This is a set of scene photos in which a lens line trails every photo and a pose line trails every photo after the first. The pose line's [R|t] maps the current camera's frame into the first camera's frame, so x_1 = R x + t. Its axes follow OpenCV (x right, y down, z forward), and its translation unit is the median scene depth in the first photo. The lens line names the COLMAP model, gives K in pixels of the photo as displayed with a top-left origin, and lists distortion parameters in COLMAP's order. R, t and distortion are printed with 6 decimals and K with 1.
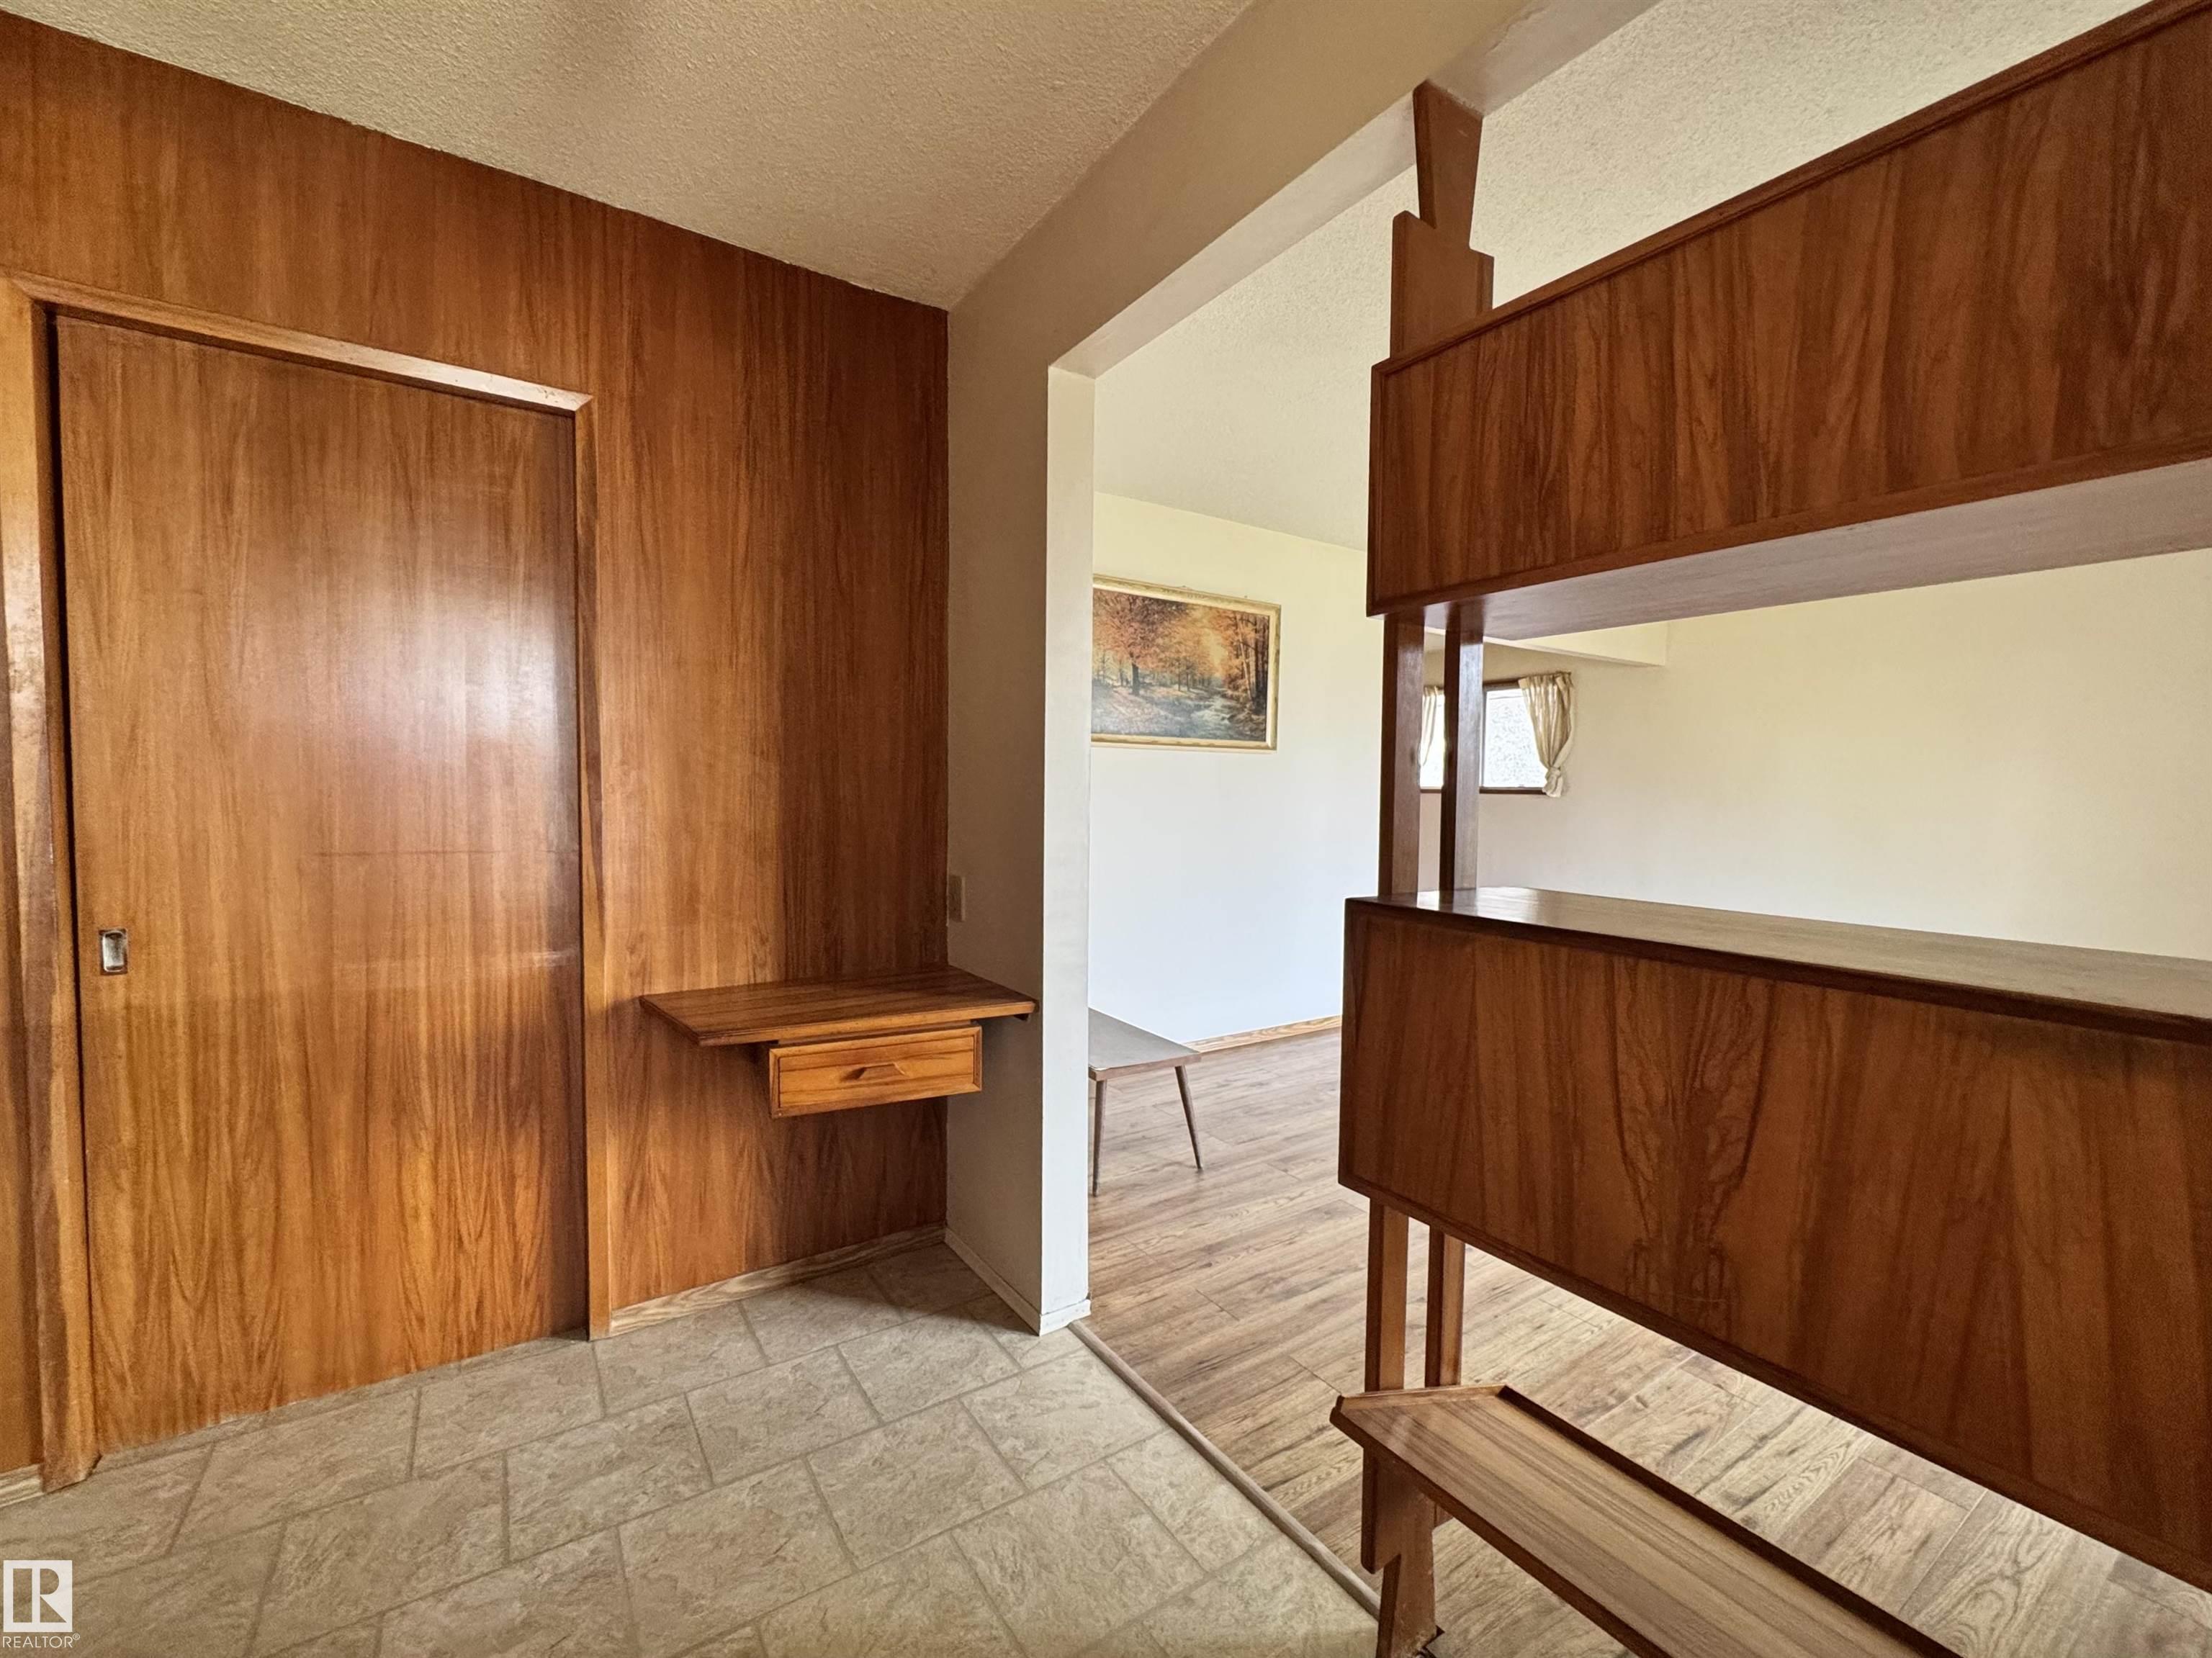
lens RADIAL K [[886.9, 0, 1108.1], [0, 886.9, 828.8], [0, 0, 1]] dist [0.002435, -0.000058]
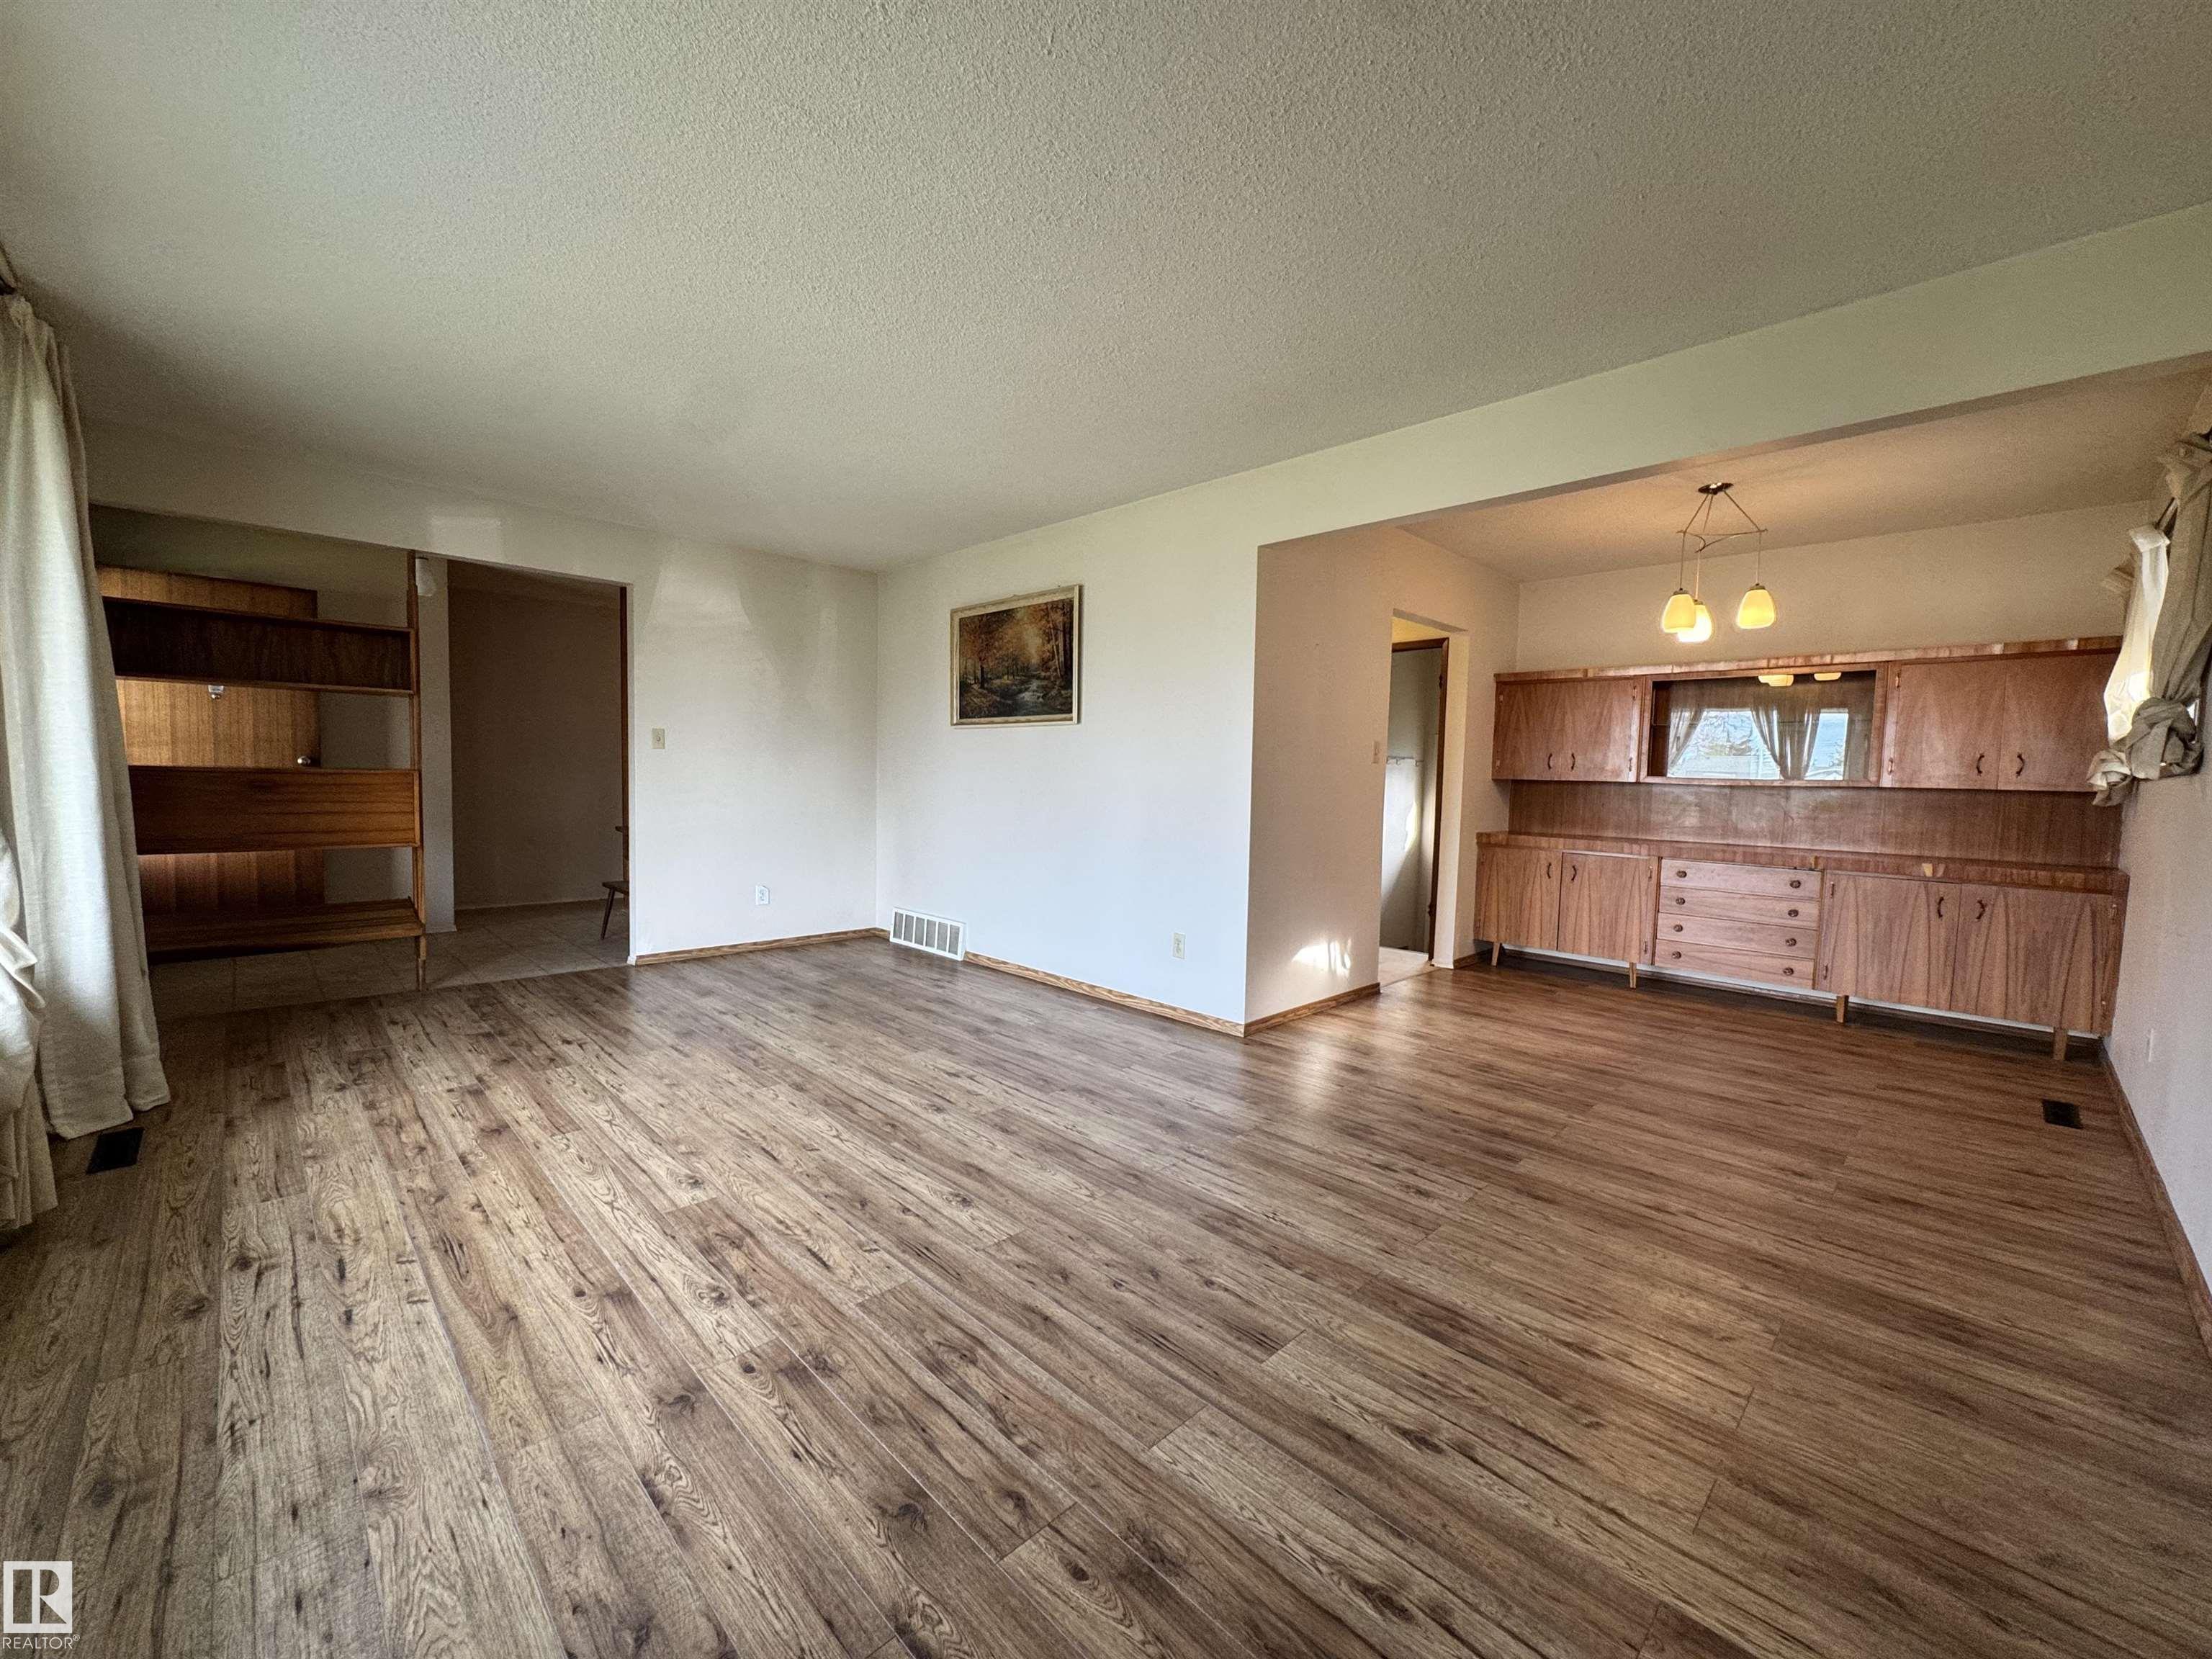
lens RADIAL K [[887.0, 0, 1112.0], [0, 887.0, 827.8], [0, 0, 1]] dist [0.002435, -0.000058]
pose [[0.213633, 0.056686, -0.975268, 1.293932], [-0.058204, 0.997280, 0.045216, -0.011144], [0.975179, 0.047105, 0.216351, 0.844735]]
